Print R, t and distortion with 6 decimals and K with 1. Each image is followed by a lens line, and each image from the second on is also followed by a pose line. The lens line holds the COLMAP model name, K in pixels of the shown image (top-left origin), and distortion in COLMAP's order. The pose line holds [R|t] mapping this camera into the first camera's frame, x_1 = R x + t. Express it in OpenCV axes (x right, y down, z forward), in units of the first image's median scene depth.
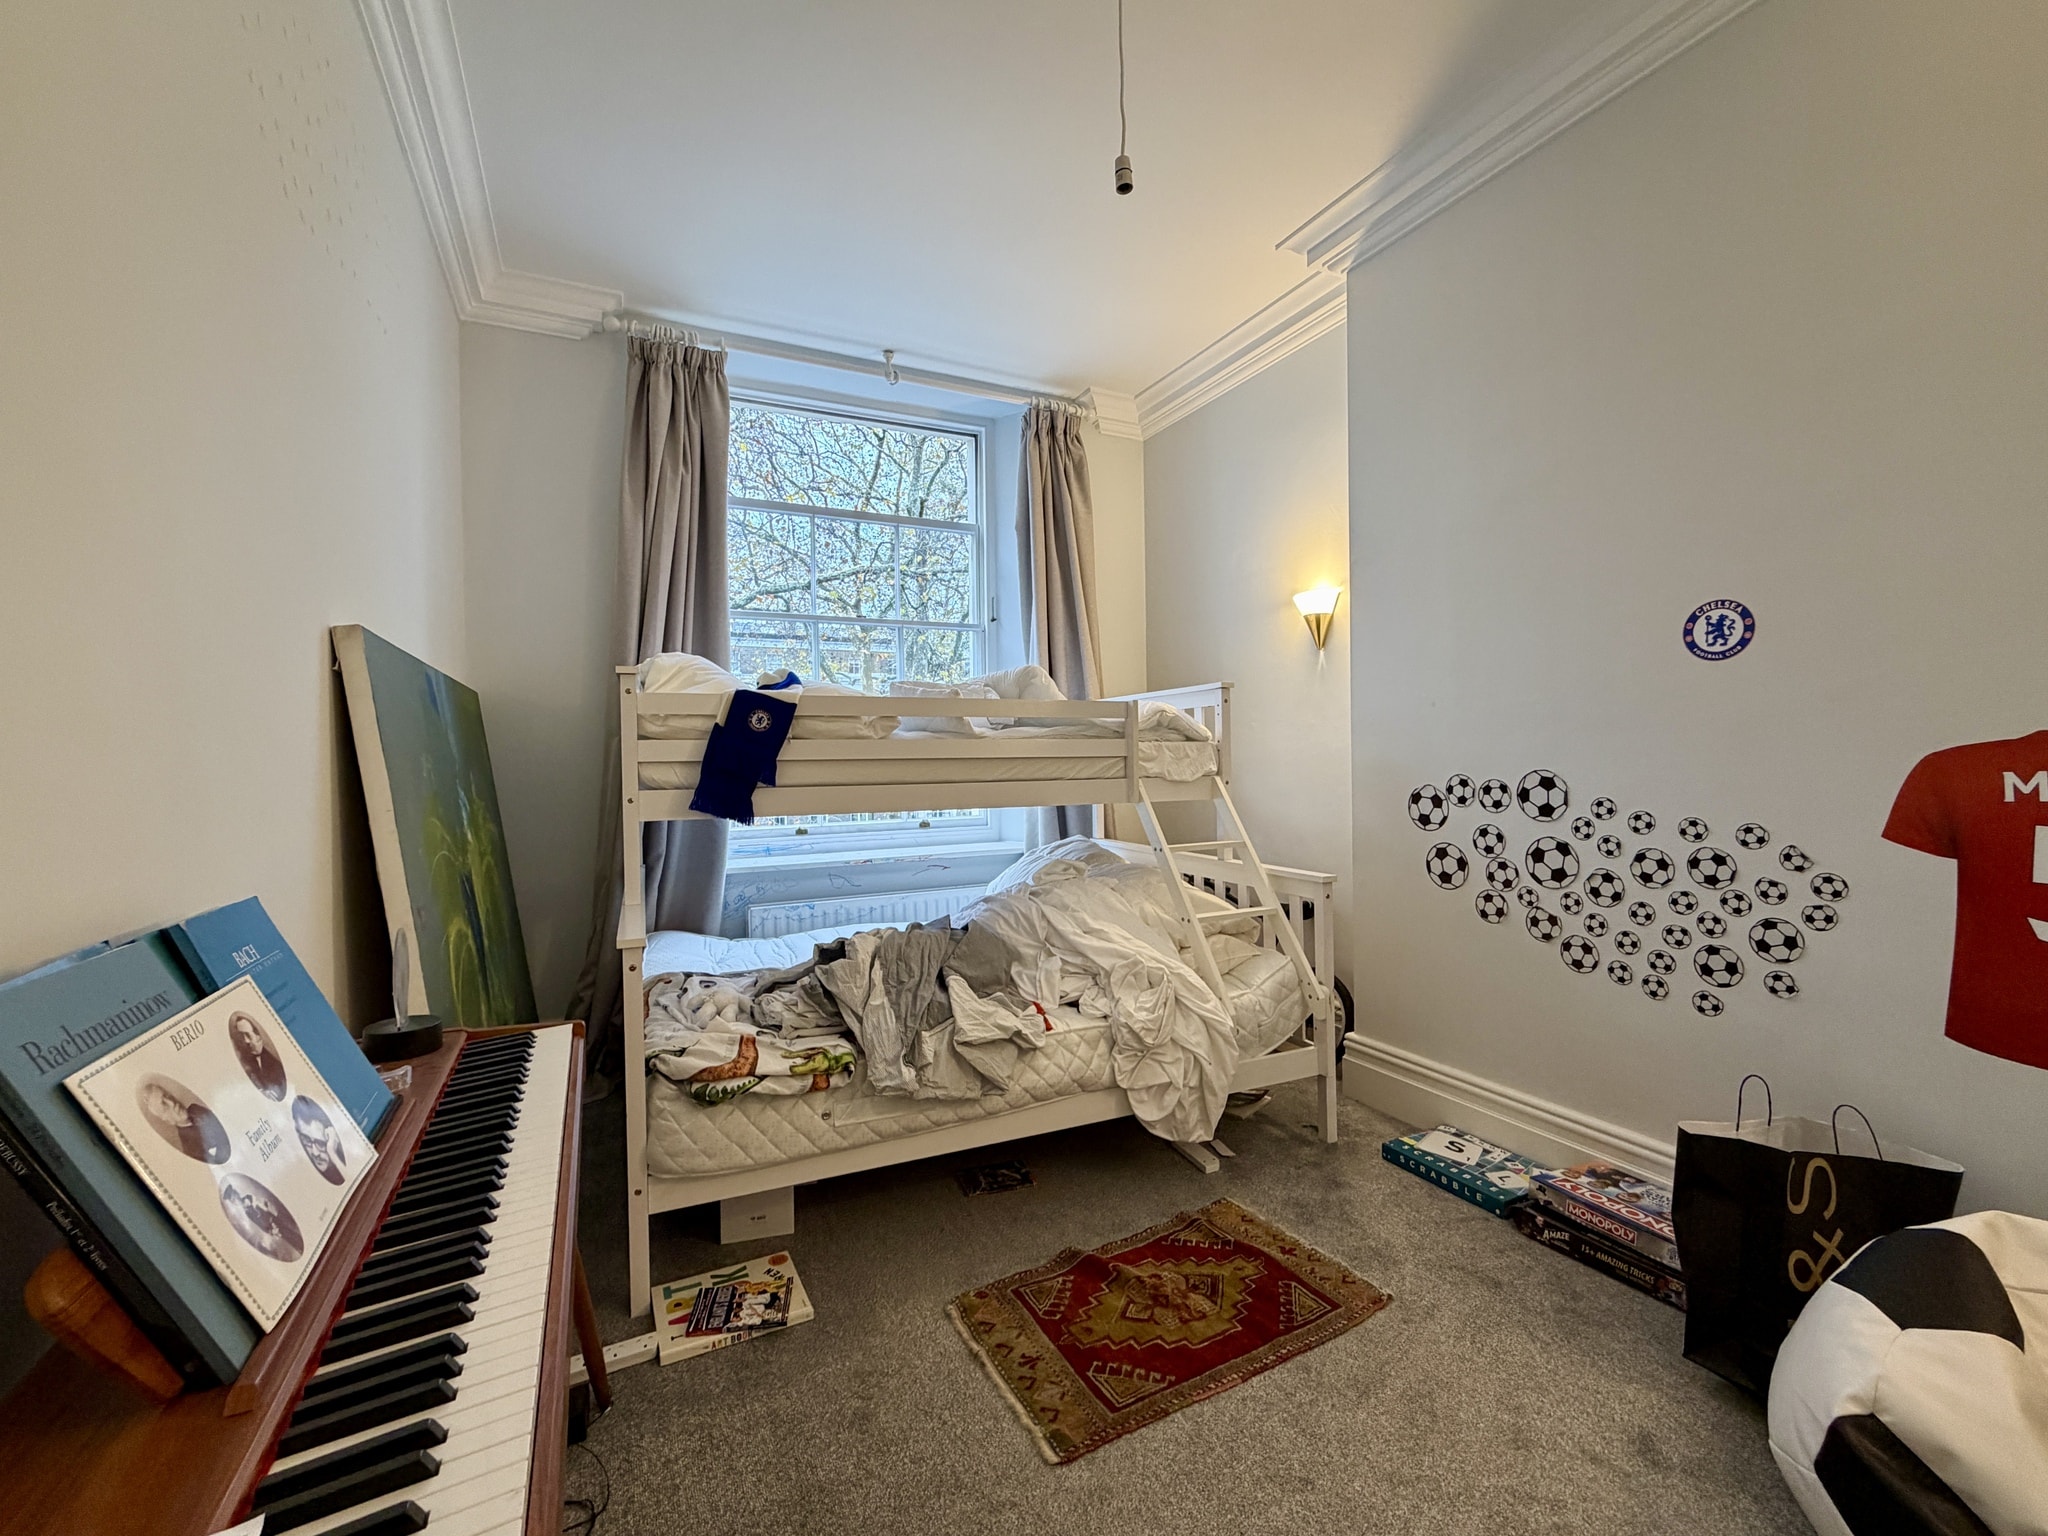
lens RADIAL K [[816.4, 0, 1015.8], [0, 816.4, 754.7], [0, 0, 1]] dist [0.001135, -0.000152]
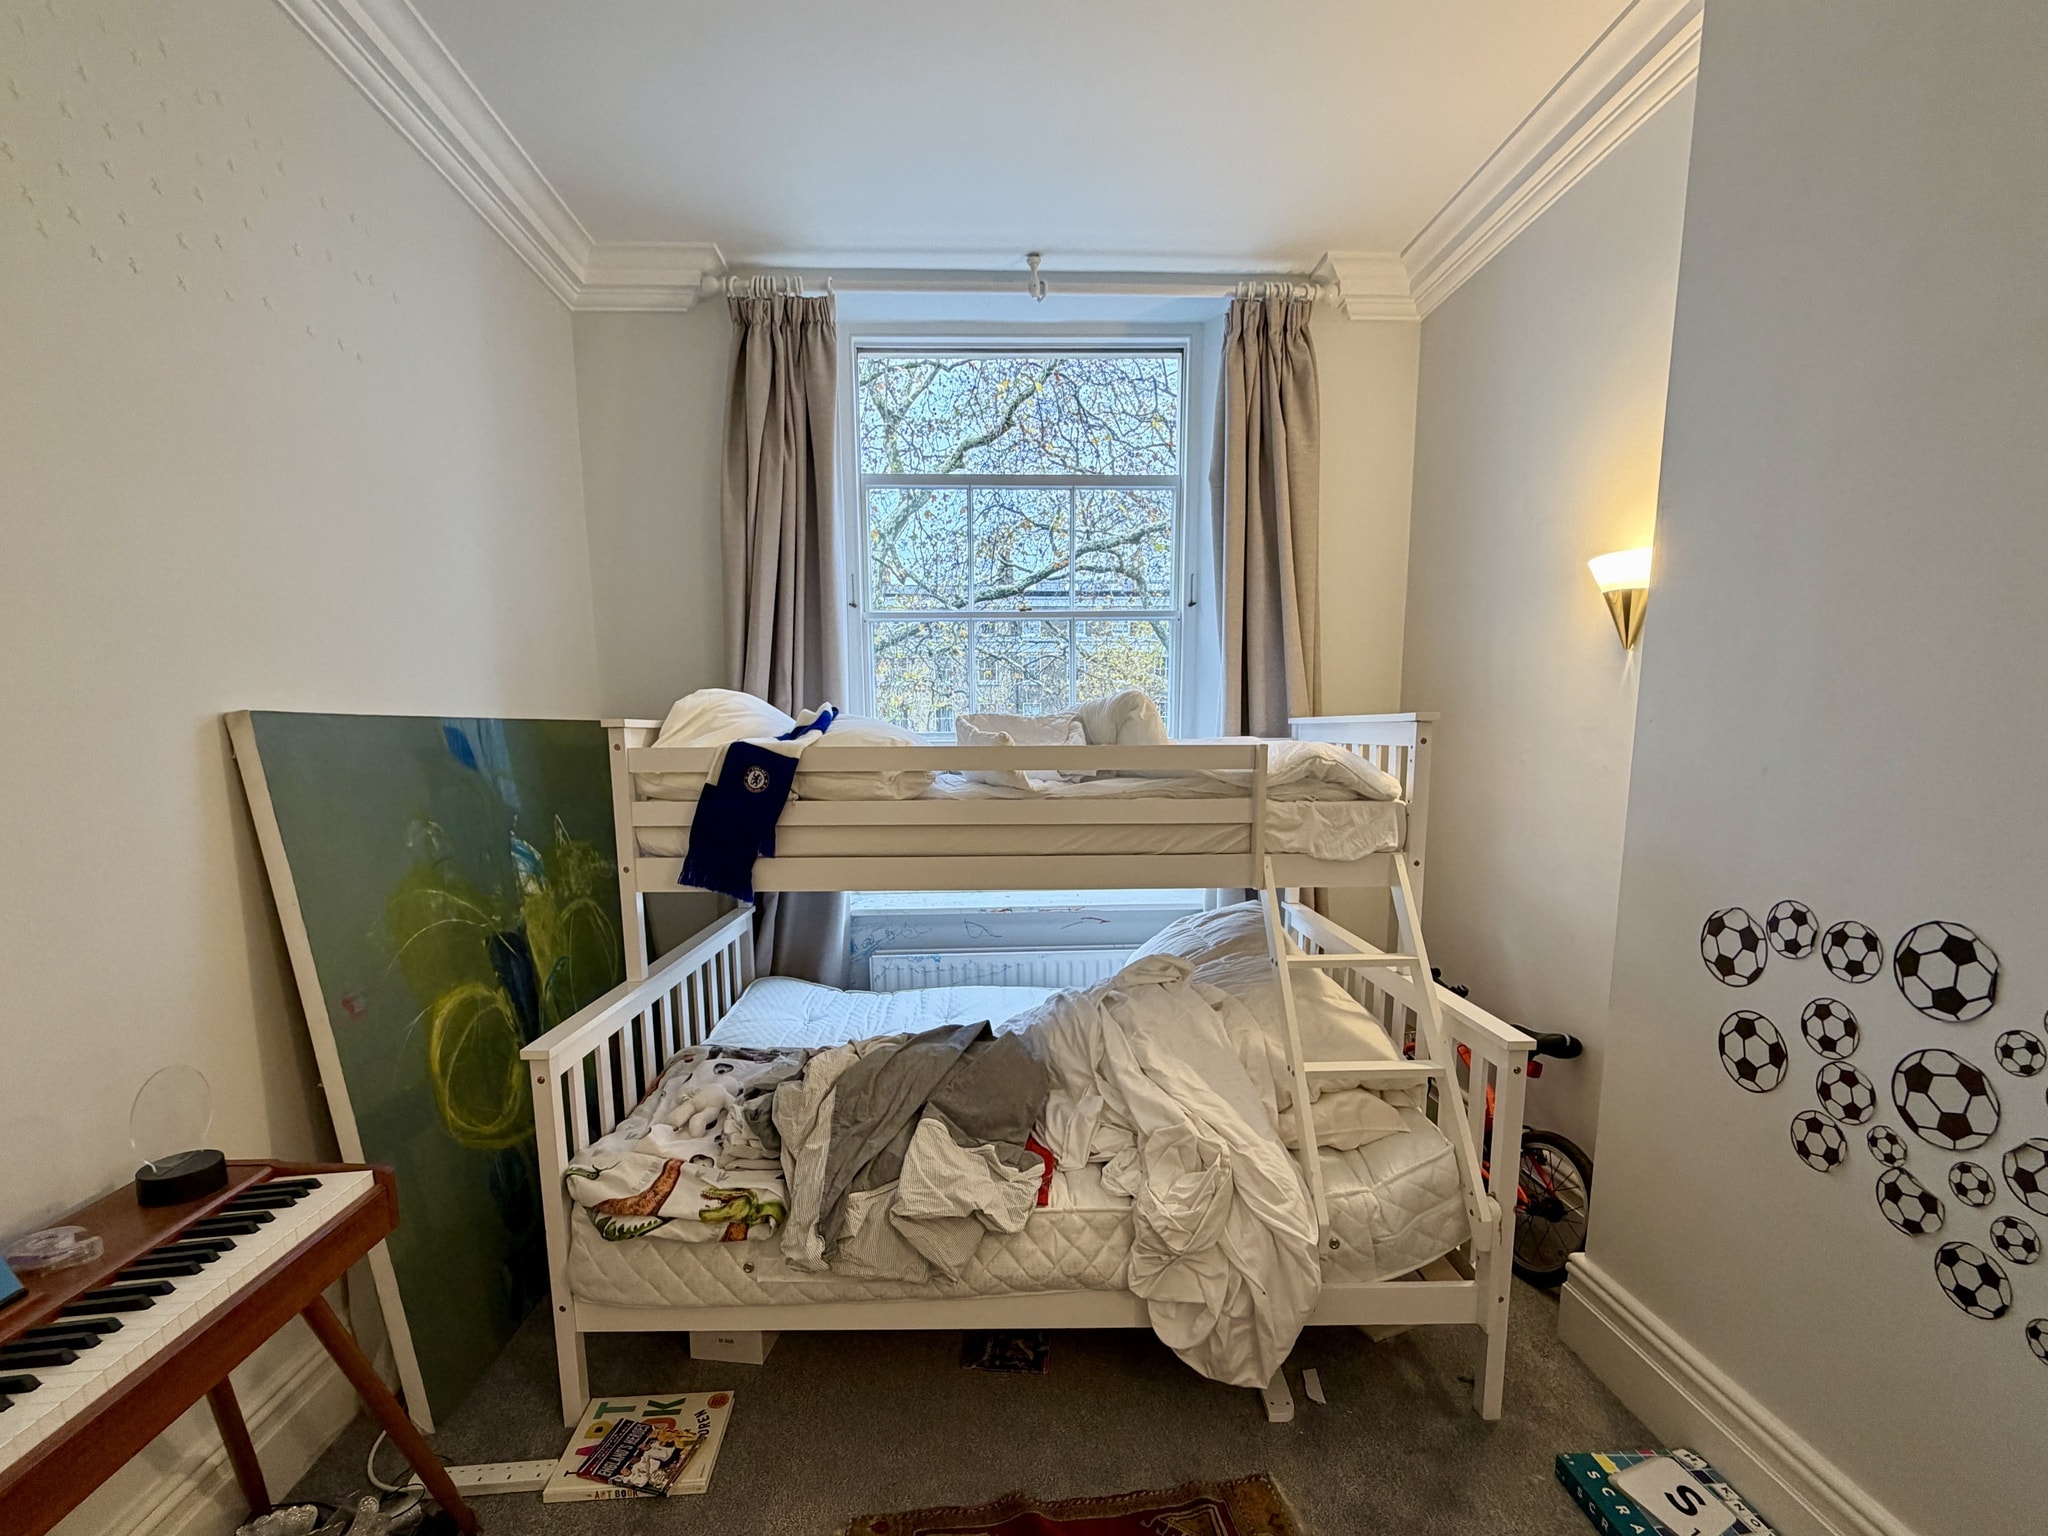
lens RADIAL K [[889.9, 0, 1032.1], [0, 889.9, 862.0], [0, 0, 1]] dist [0.001452, -0.000105]
pose [[0.926259, 0.058558, -0.372310, 0.309043], [-0.001075, 0.988263, 0.152761, -0.102607], [0.376886, -0.141096, 0.915450, 0.268487]]
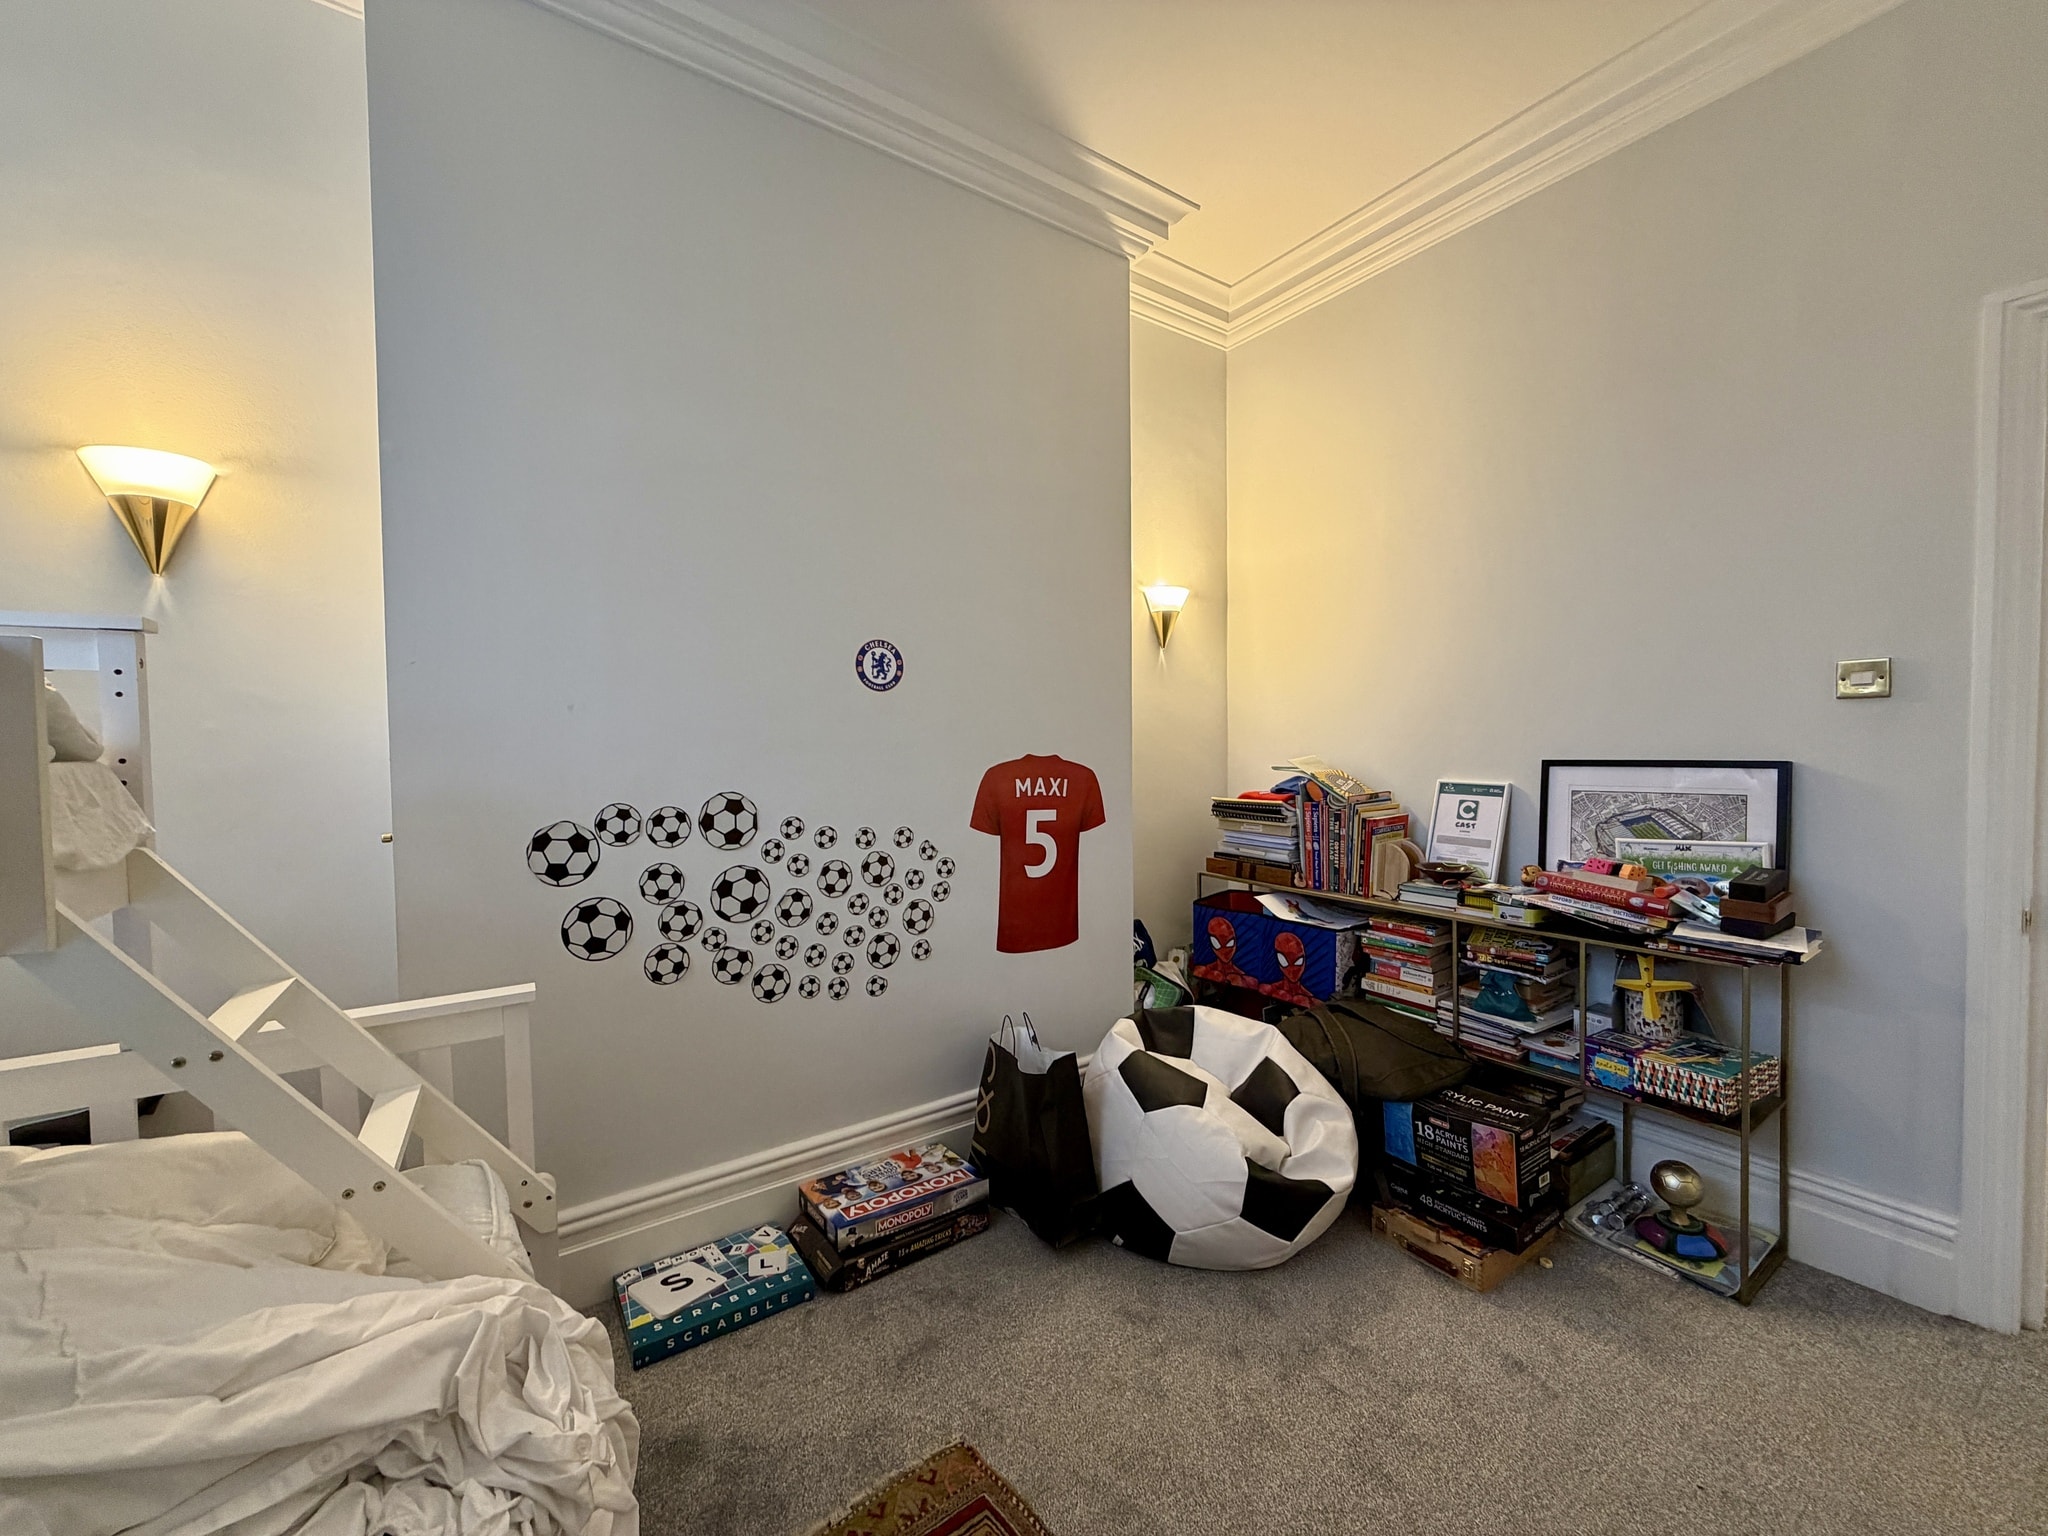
lens RADIAL K [[816.4, 0, 1007.7], [0, 816.4, 763.9], [0, 0, 1]] dist [0.001135, -0.000152]
pose [[-0.125673, -0.012454, 0.991994, -0.270613], [0.008955, 0.999866, 0.013687, -0.021128], [-0.992031, 0.010603, -0.125544, 0.795755]]
